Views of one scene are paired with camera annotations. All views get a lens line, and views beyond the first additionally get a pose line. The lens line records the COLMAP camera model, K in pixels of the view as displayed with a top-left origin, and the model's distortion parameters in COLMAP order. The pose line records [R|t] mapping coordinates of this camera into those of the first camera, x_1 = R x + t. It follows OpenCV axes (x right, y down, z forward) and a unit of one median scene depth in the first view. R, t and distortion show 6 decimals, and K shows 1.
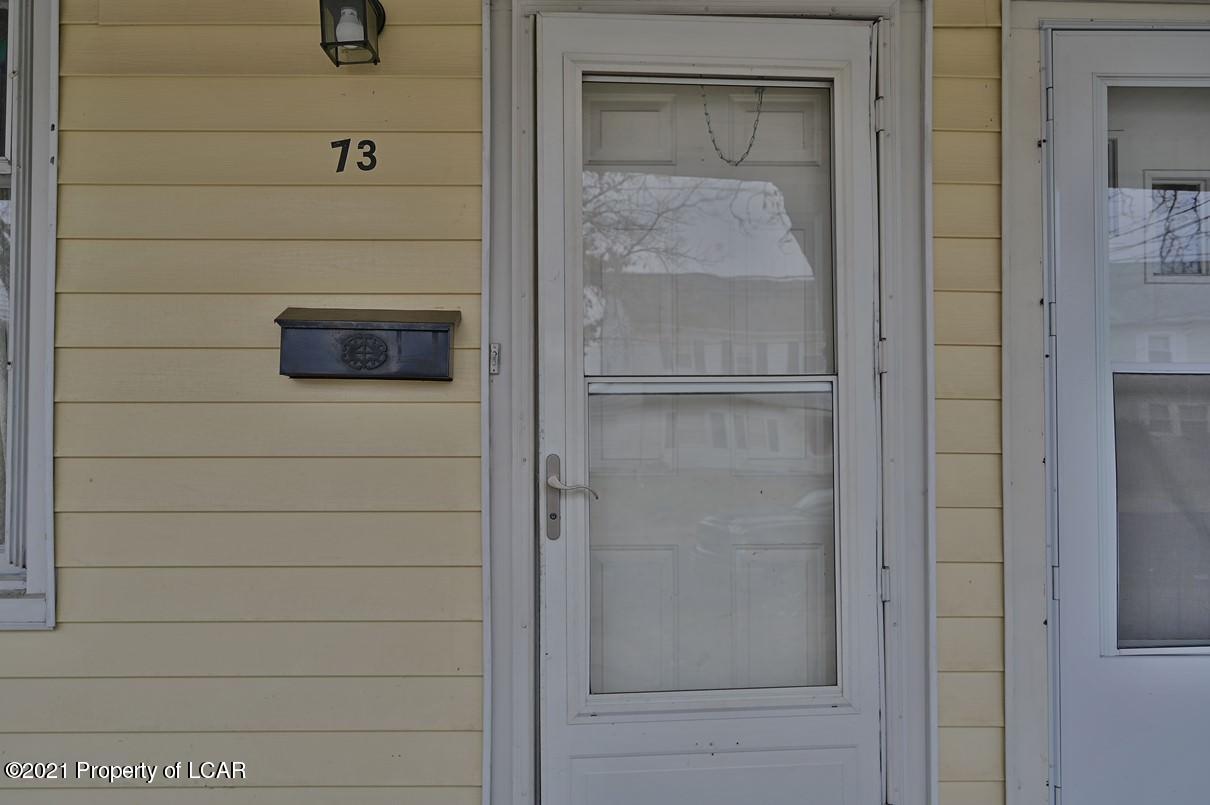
lens RADIAL K [[853.8, 0, 605.0], [0, 853.8, 402.5], [0, 0, 1]] dist [0.000076, -0.000033]
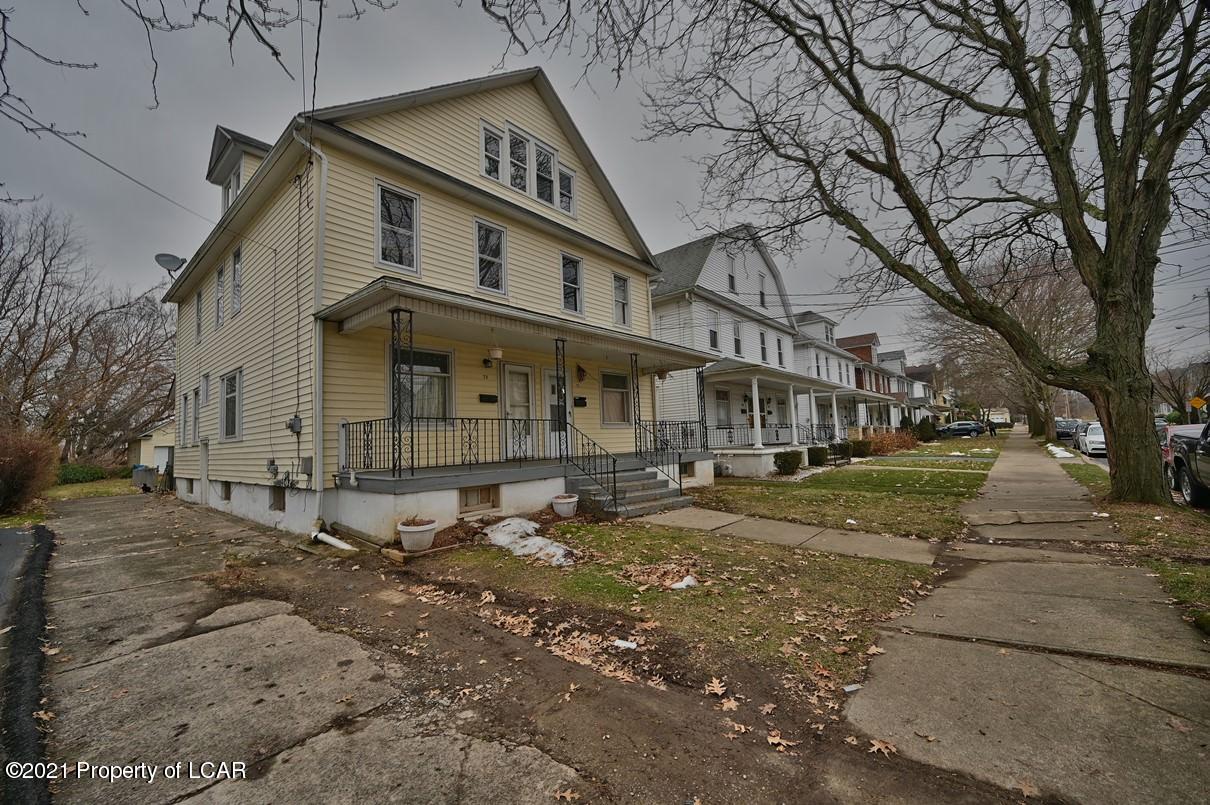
lens RADIAL K [[480.8, 0, 611.1], [0, 480.8, 403.7], [0, 0, 1]] dist [0.002496, -0.000004]
pose [[0.652363, 0.030285, 0.757302, -3.270503], [0.019386, 0.998208, -0.056618, 0.298491], [-0.757659, 0.051616, 0.650606, -3.278600]]
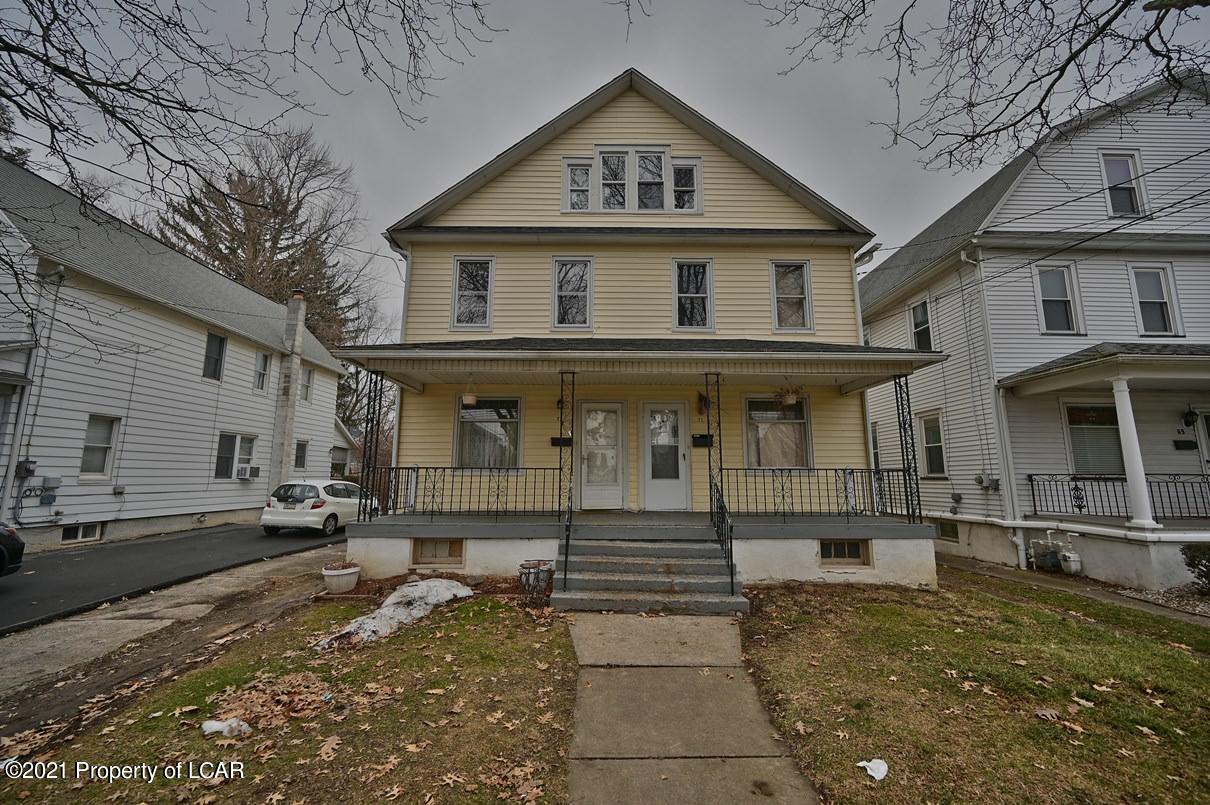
lens RADIAL K [[480.8, 0, 611.1], [0, 480.8, 403.7], [0, 0, 1]] dist [0.002496, -0.000004]
pose [[0.999994, 0.001876, 0.003062, 0.193249], [-0.001458, 0.991354, -0.131210, 0.181055], [-0.003282, 0.131205, 0.991350, -3.741228]]
